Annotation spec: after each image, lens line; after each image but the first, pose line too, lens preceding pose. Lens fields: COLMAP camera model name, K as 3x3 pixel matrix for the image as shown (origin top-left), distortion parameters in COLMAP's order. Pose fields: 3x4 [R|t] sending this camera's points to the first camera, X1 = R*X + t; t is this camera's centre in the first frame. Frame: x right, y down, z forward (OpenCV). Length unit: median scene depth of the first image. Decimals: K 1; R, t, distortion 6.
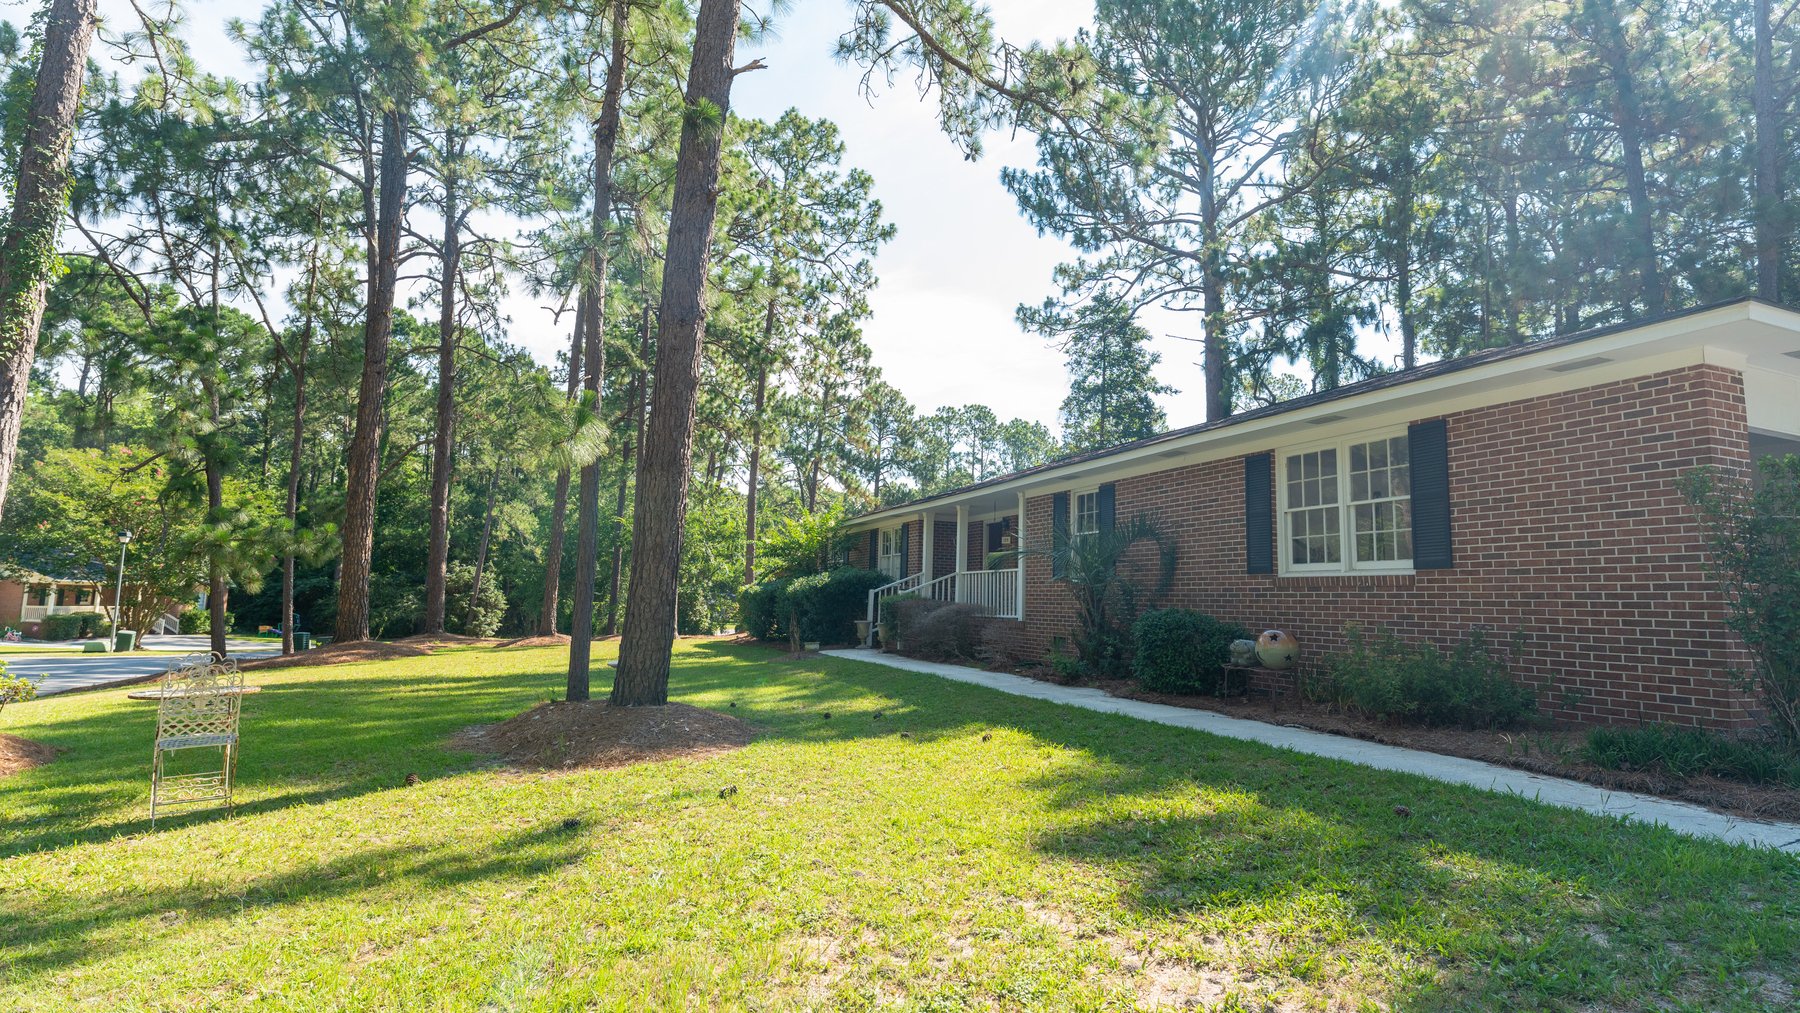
lens RADIAL K [[885.5, 0, 888.6], [0, 885.5, 500.5], [0, 0, 1]] dist [-0.001272, 0.001051]
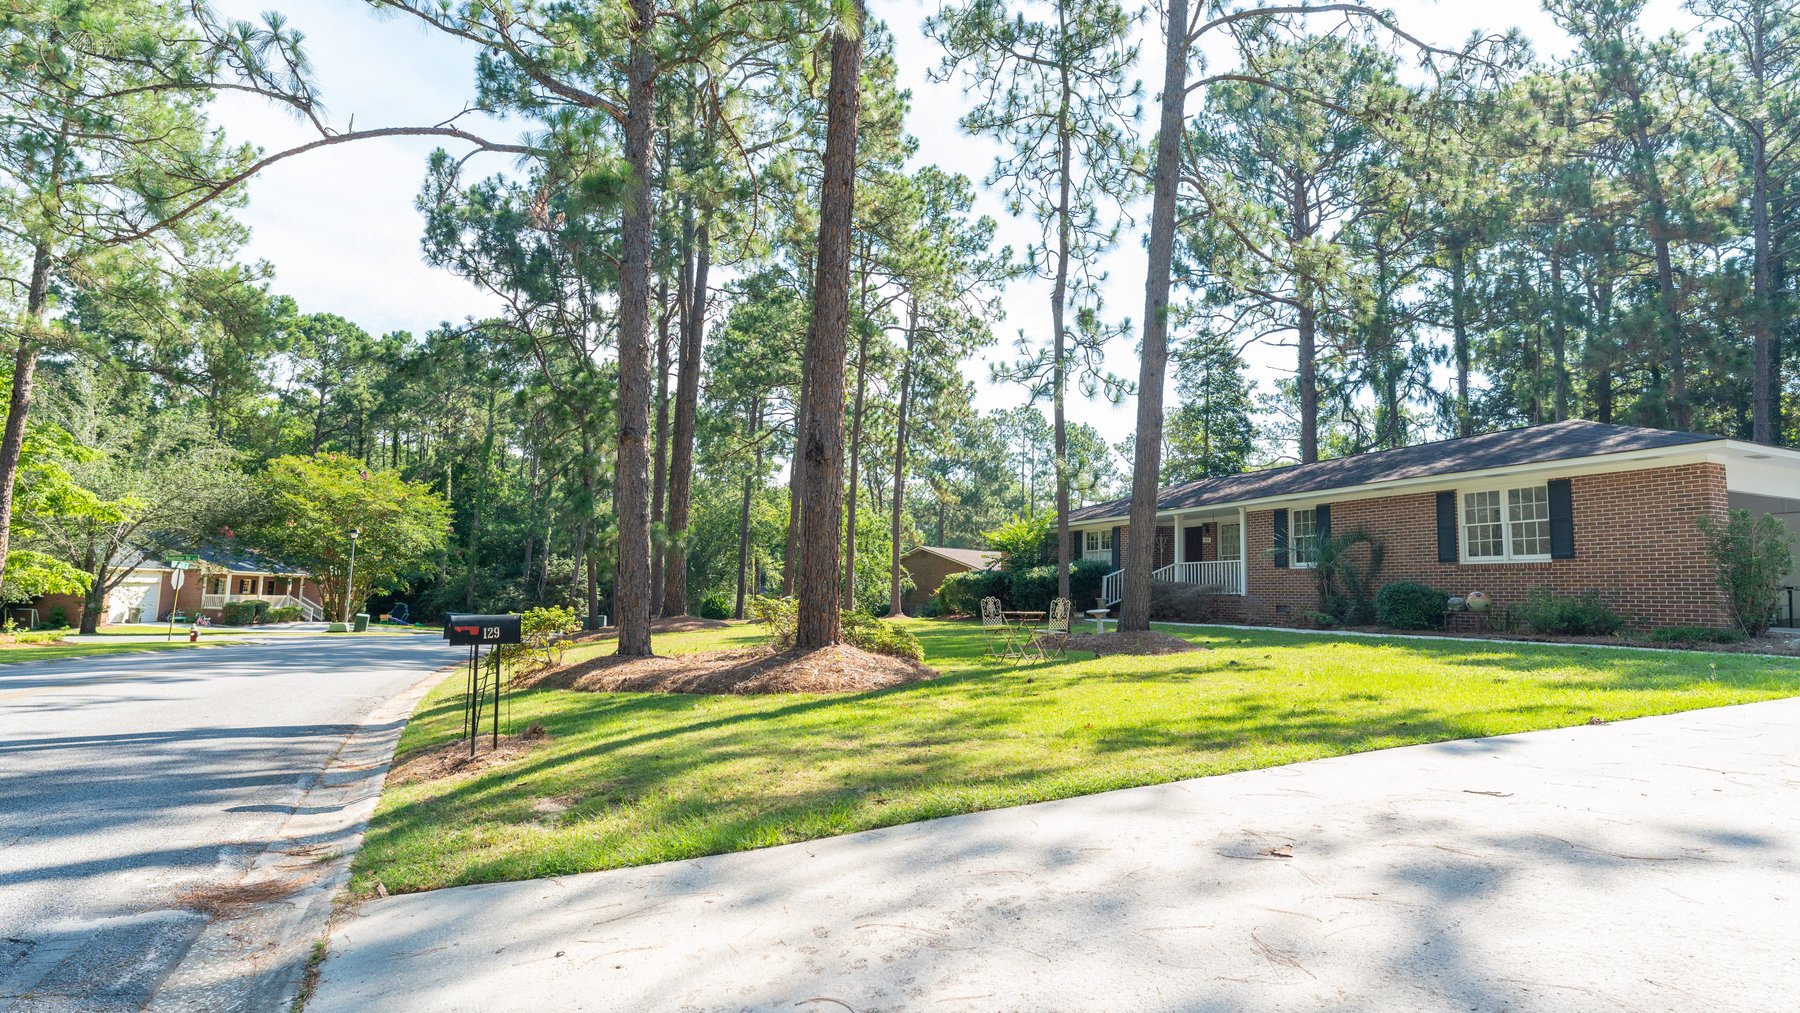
lens RADIAL K [[885.5, 0, 905.4], [0, 885.5, 501.5], [0, 0, 1]] dist [-0.001272, 0.001051]
pose [[0.999997, 0.002291, -0.000733, -0.190036], [-0.002286, 0.999977, 0.006411, -0.013092], [0.000748, -0.006409, 0.999979, -0.213773]]
